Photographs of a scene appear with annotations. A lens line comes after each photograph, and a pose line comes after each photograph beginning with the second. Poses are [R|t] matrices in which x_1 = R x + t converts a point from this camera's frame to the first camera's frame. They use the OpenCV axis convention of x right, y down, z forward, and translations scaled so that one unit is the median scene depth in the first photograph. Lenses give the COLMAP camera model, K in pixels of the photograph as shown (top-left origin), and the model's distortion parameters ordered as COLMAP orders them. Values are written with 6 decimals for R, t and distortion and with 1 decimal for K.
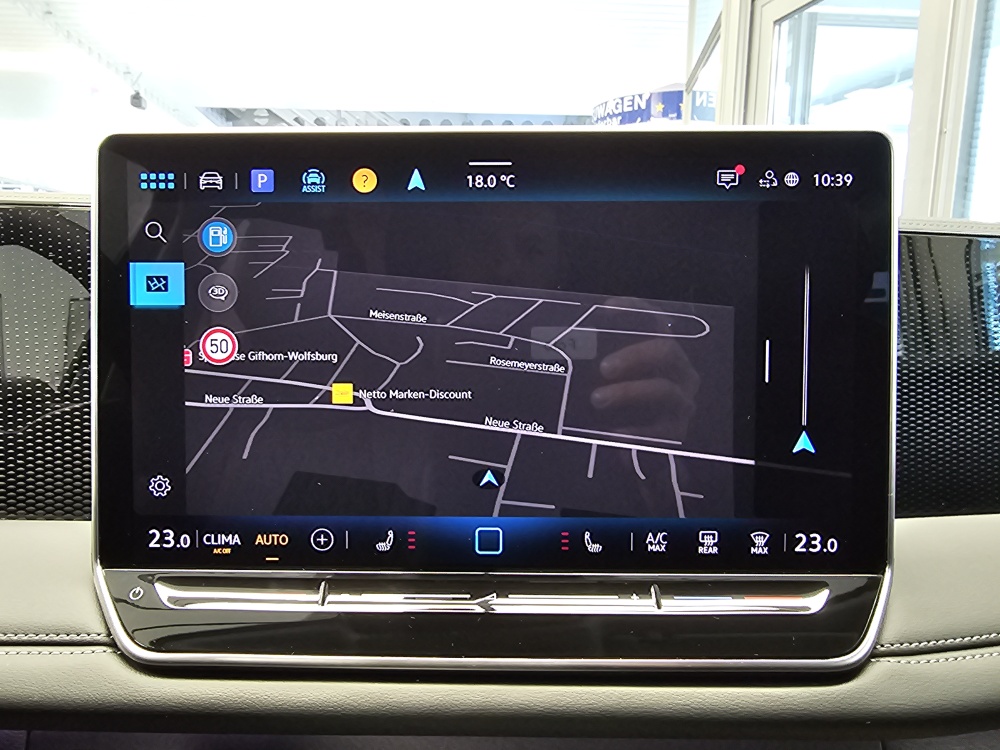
lens RADIAL K [[671.7, 0, 447.4], [0, 671.7, 372.4], [0, 0, 1]] dist [0.002228, -0.000670]
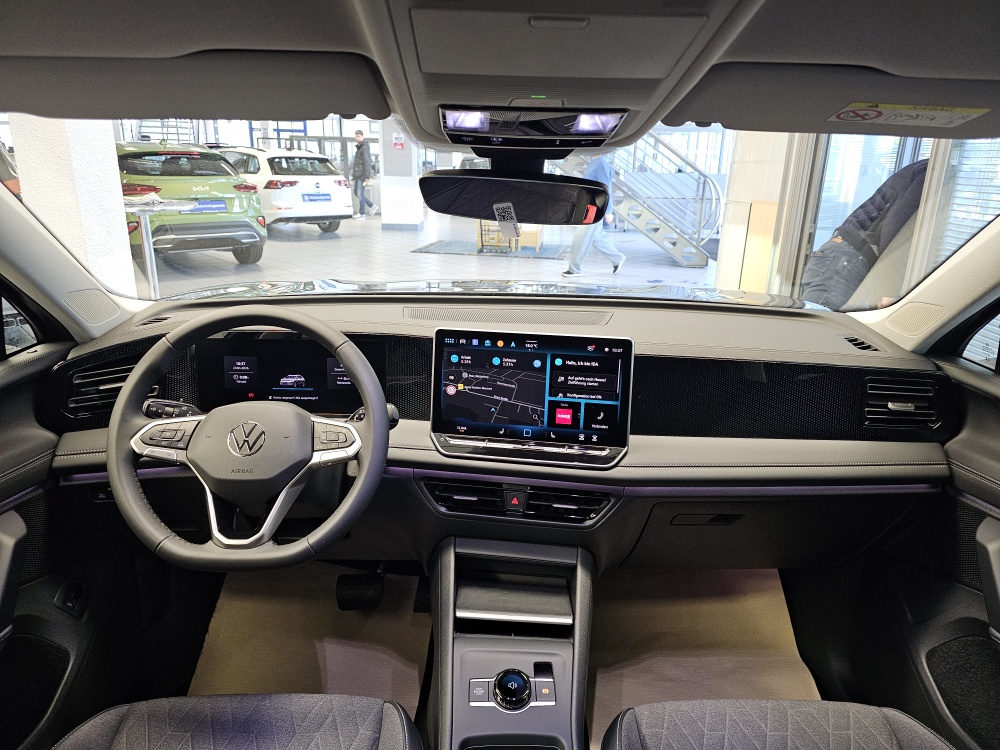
lens RADIAL K [[667.5, 0, 504.5], [0, 667.5, 369.5], [0, 0, 1]] dist [0.078083, -0.075799]
pose [[0.992241, 0.057246, -0.110362, 0.345978], [-0.041315, 0.989064, 0.141584, -0.687053], [0.117260, -0.135926, 0.983755, -2.905148]]
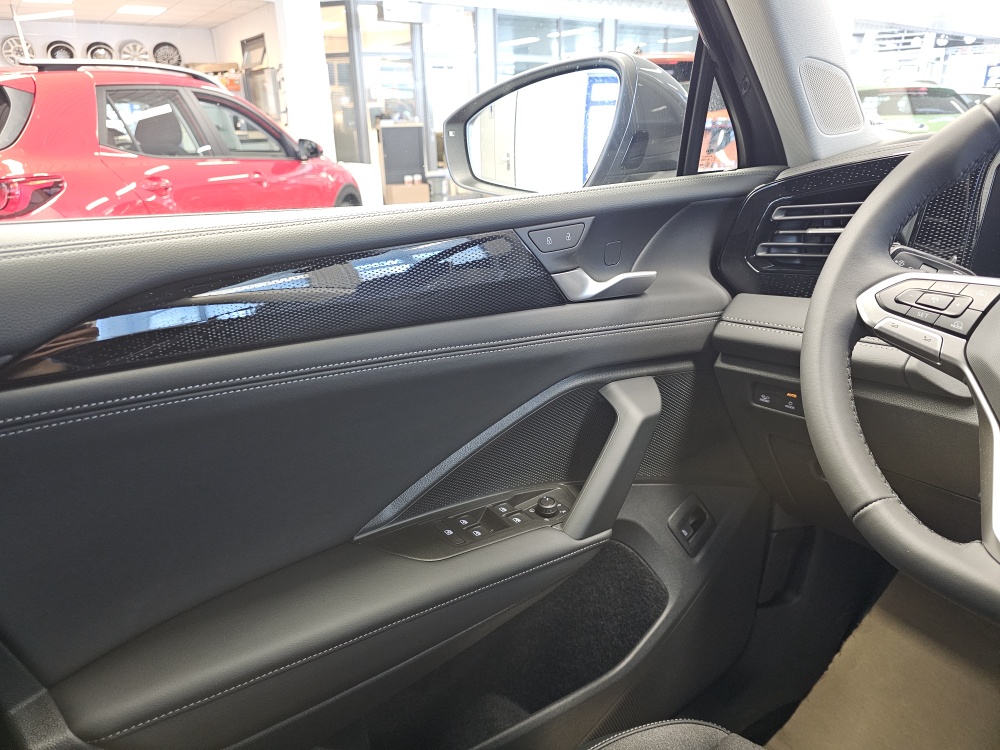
lens RADIAL K [[683.0, 0, 501.5], [0, 683.0, 358.3], [0, 0, 1]] dist [0.065873, -0.064643]
pose [[0.510893, 0.272319, -0.815372, -0.828606], [-0.126030, 0.961977, 0.242315, 0.062105], [0.850356, -0.021035, 0.525788, -1.569659]]
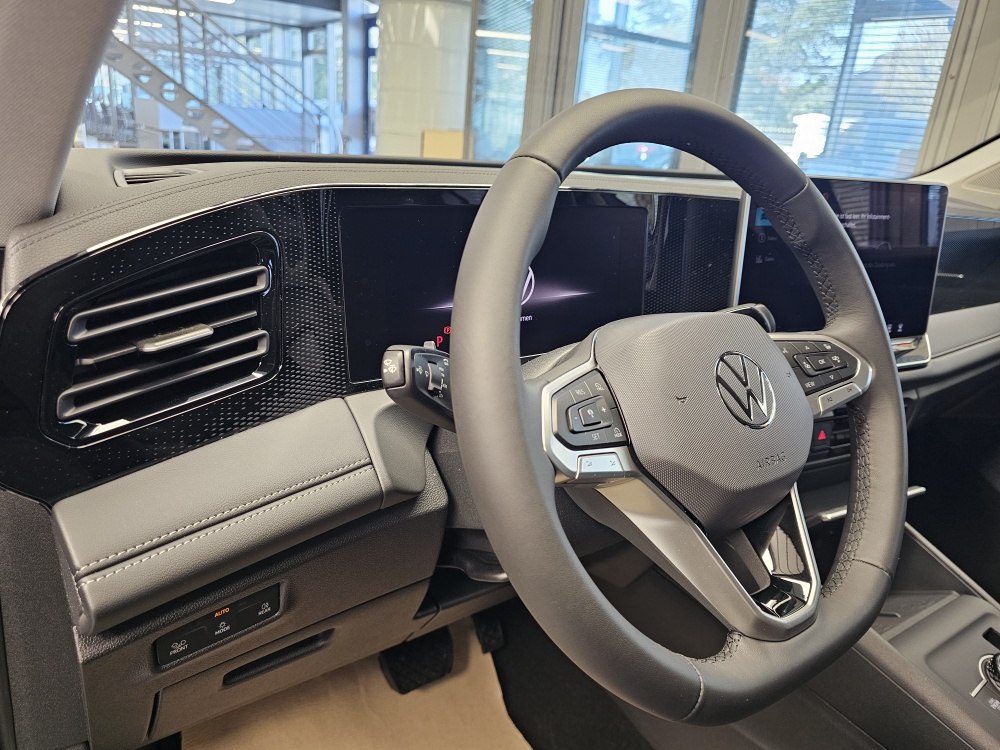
lens RADIAL K [[683.0, 0, 501.5], [0, 683.0, 358.3], [0, 0, 1]] dist [0.065873, -0.064643]
pose [[0.874348, -0.082067, 0.478311, -2.510422], [-0.001864, 0.985023, 0.172414, -0.131769], [-0.485296, -0.151642, 0.861099, -0.785000]]
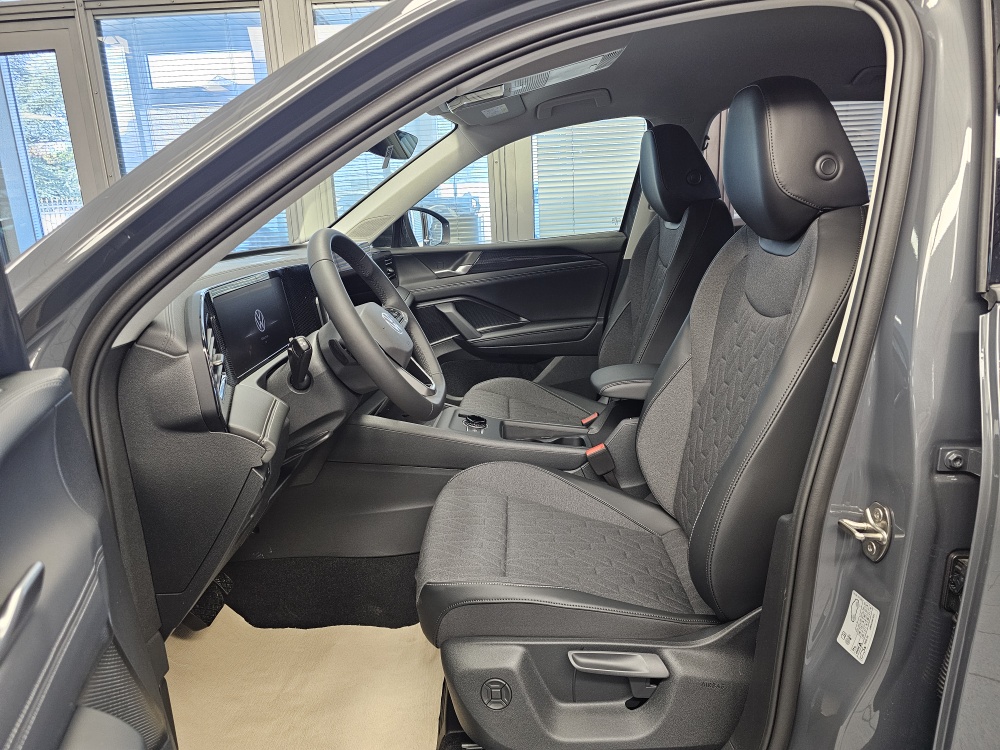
lens RADIAL K [[673.9, 0, 497.1], [0, 673.9, 370.8], [0, 0, 1]] dist [0.058736, -0.069758]
pose [[0.129970, -0.244338, 0.960941, -5.417306], [0.208753, 0.954181, 0.214385, -0.297897], [-0.969294, 0.172736, 0.175021, -1.029559]]
